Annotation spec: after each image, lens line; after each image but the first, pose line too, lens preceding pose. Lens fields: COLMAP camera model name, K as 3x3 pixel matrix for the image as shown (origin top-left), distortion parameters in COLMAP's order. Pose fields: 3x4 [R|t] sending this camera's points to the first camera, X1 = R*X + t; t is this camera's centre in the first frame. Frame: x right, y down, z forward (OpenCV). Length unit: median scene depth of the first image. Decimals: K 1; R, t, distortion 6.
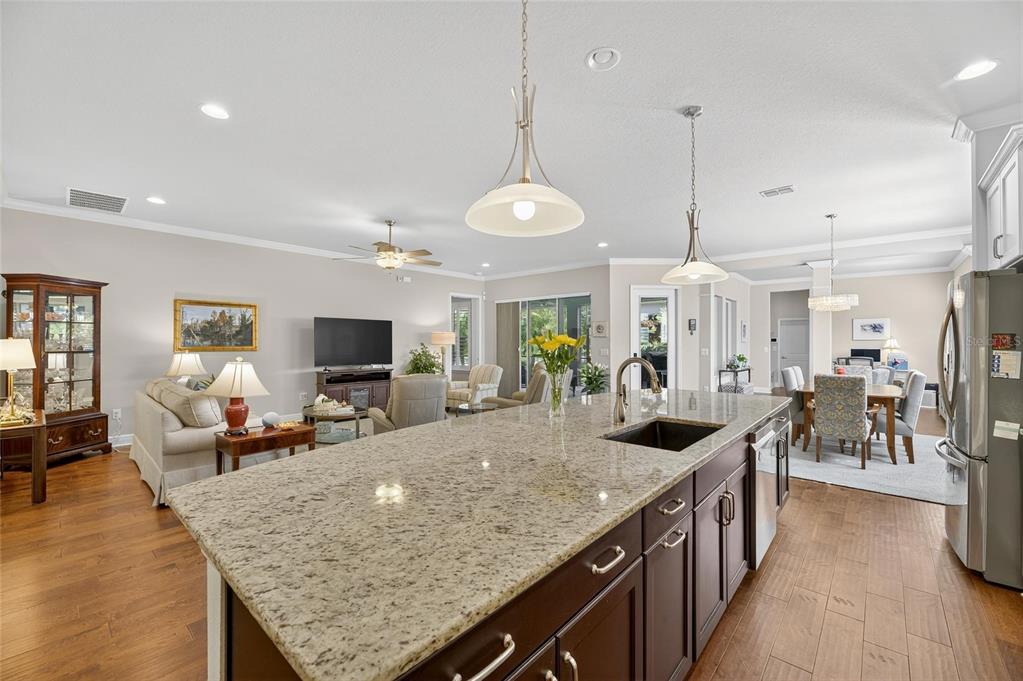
lens RADIAL K [[412.3, 0, 509.8], [0, 412.3, 338.2], [0, 0, 1]] dist [0.002212, -0.004206]
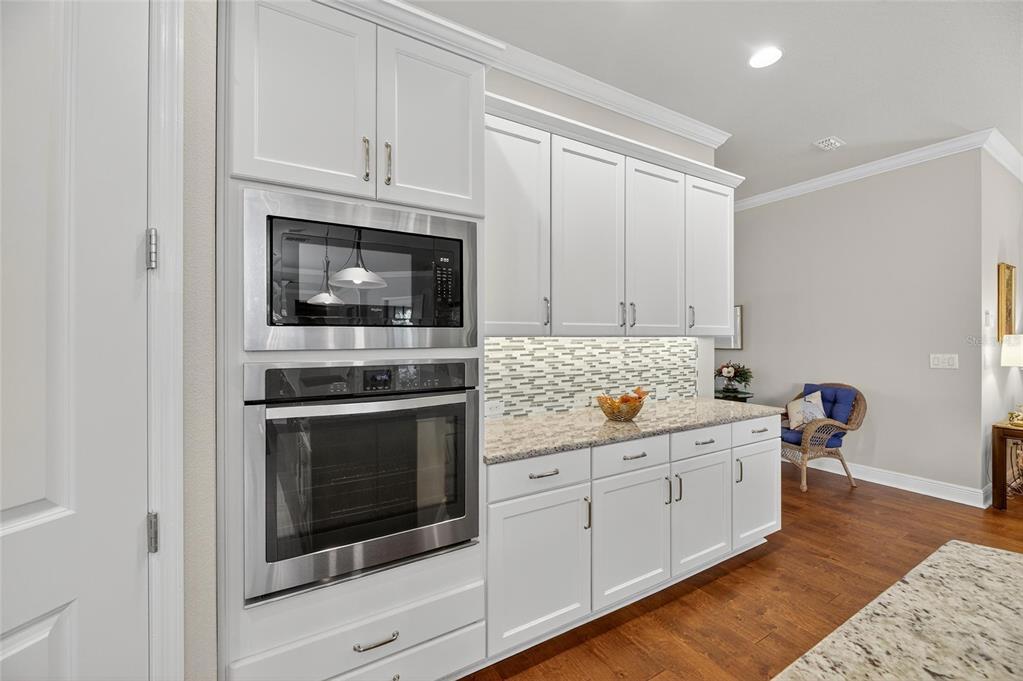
lens RADIAL K [[412.3, 0, 509.8], [0, 412.3, 338.2], [0, 0, 1]] dist [0.002212, -0.004206]
pose [[-0.312009, -0.000262, -0.950079, 0.024812], [0.010803, 0.999934, -0.003824, 0.001555], [0.950018, -0.011456, -0.311986, 0.119011]]
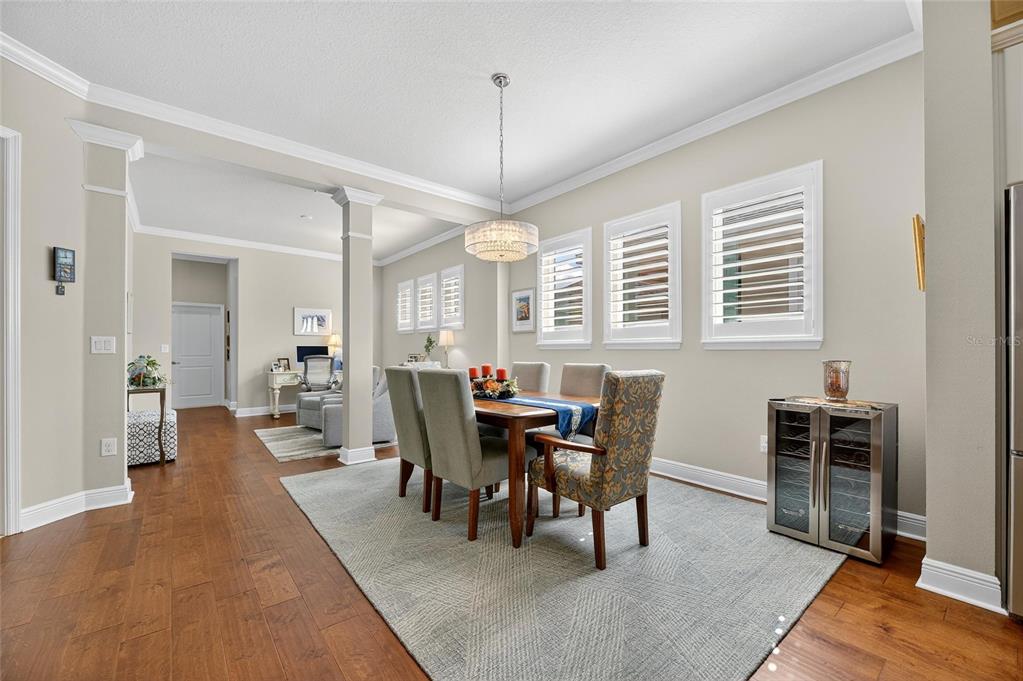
lens RADIAL K [[412.7, 0, 514.7], [0, 412.7, 347.5], [0, 0, 1]] dist [0.002842, -0.004323]
pose [[0.147825, 0.003630, 0.989007, 0.262992], [-0.006081, 0.999978, -0.002761, 0.056094], [-0.988995, -0.005606, 0.147844, 0.942977]]
